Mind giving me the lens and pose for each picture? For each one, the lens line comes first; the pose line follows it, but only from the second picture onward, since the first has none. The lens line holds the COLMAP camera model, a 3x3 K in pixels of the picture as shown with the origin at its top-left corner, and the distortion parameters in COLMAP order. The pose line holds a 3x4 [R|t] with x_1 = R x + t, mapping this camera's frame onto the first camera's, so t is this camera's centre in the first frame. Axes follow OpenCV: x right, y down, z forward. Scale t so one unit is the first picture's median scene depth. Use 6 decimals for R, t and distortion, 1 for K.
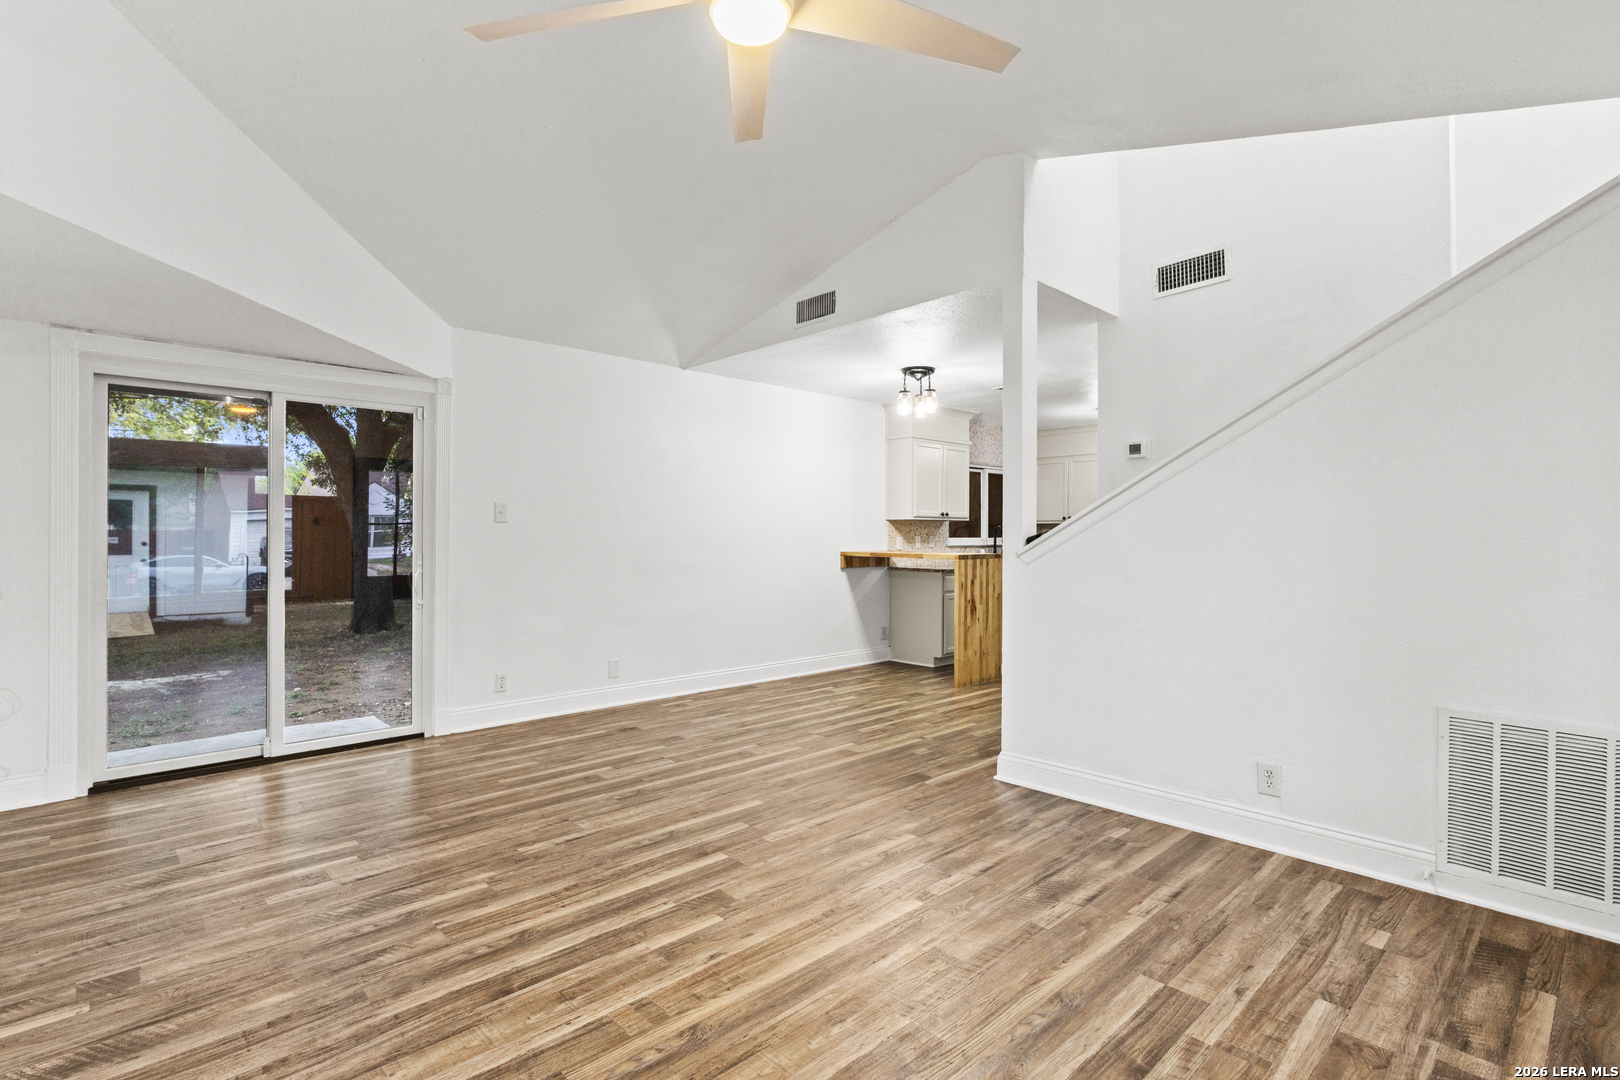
lens RADIAL K [[767.0, 0, 813.3], [0, 767.0, 565.5], [0, 0, 1]] dist [-0.002480, 0.003199]
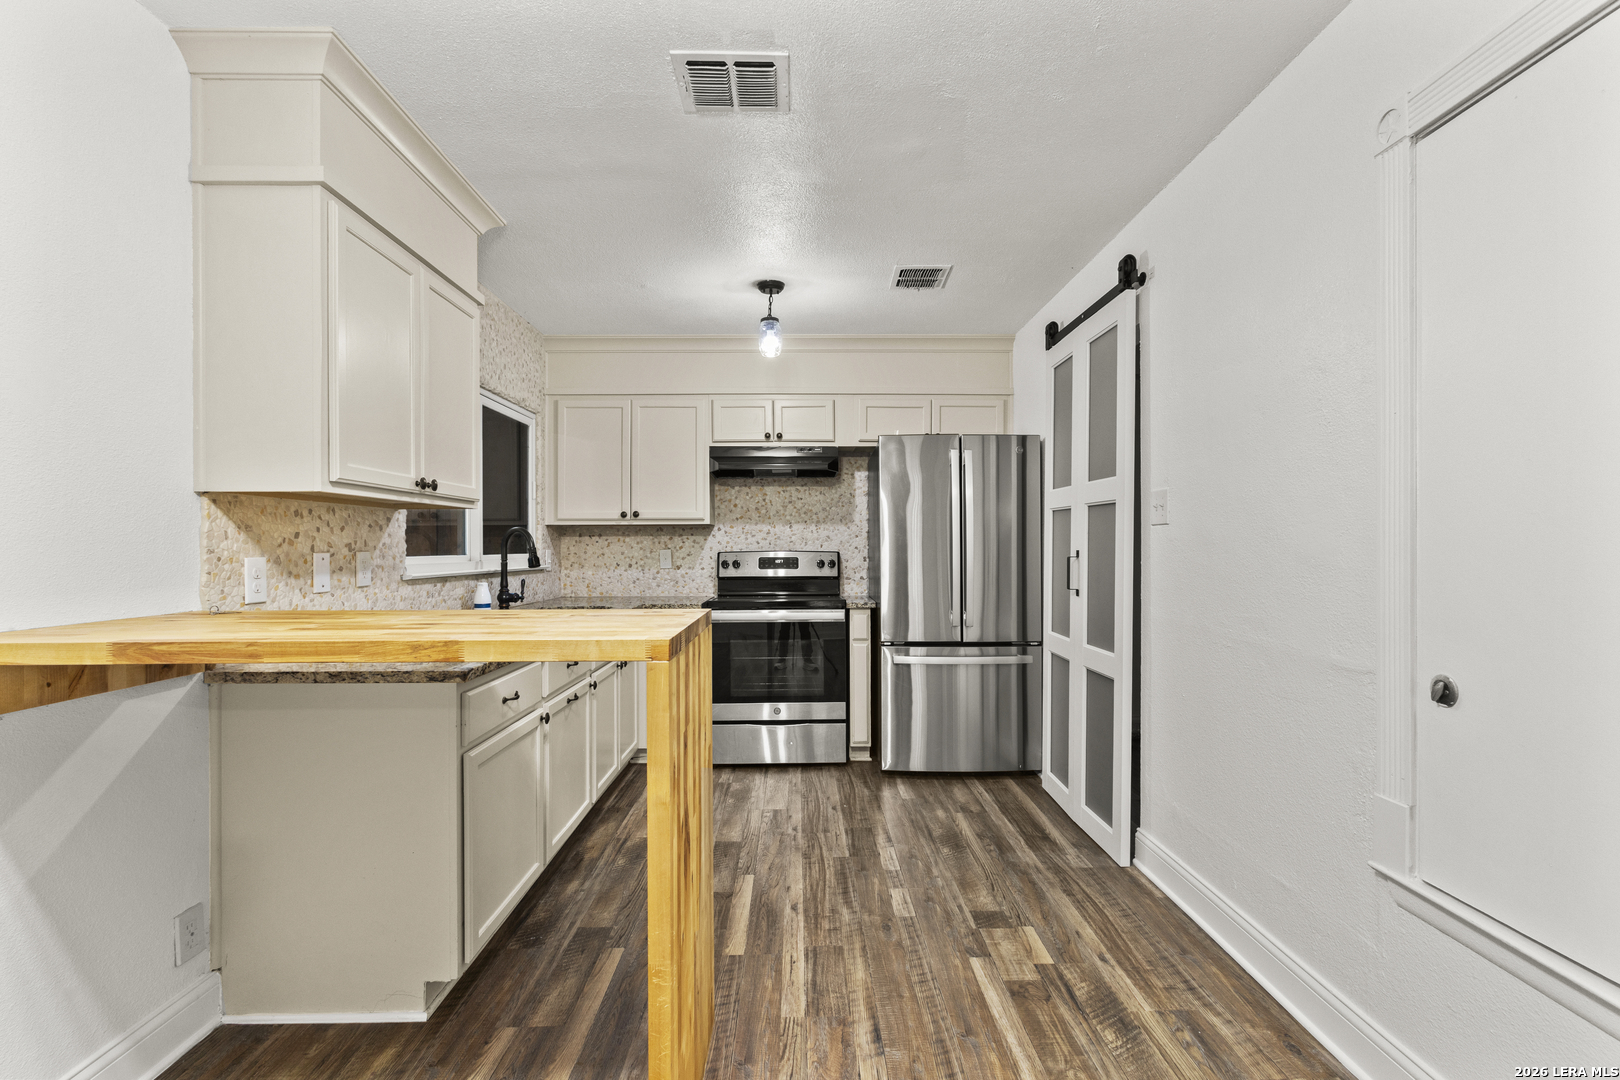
lens RADIAL K [[767.0, 0, 807.1], [0, 767.0, 546.2], [0, 0, 1]] dist [-0.002480, 0.003199]
pose [[0.677136, -0.003307, 0.735851, 0.089191], [0.034623, 0.999026, -0.027370, -0.050713], [-0.735043, 0.044011, 0.676591, 1.300502]]
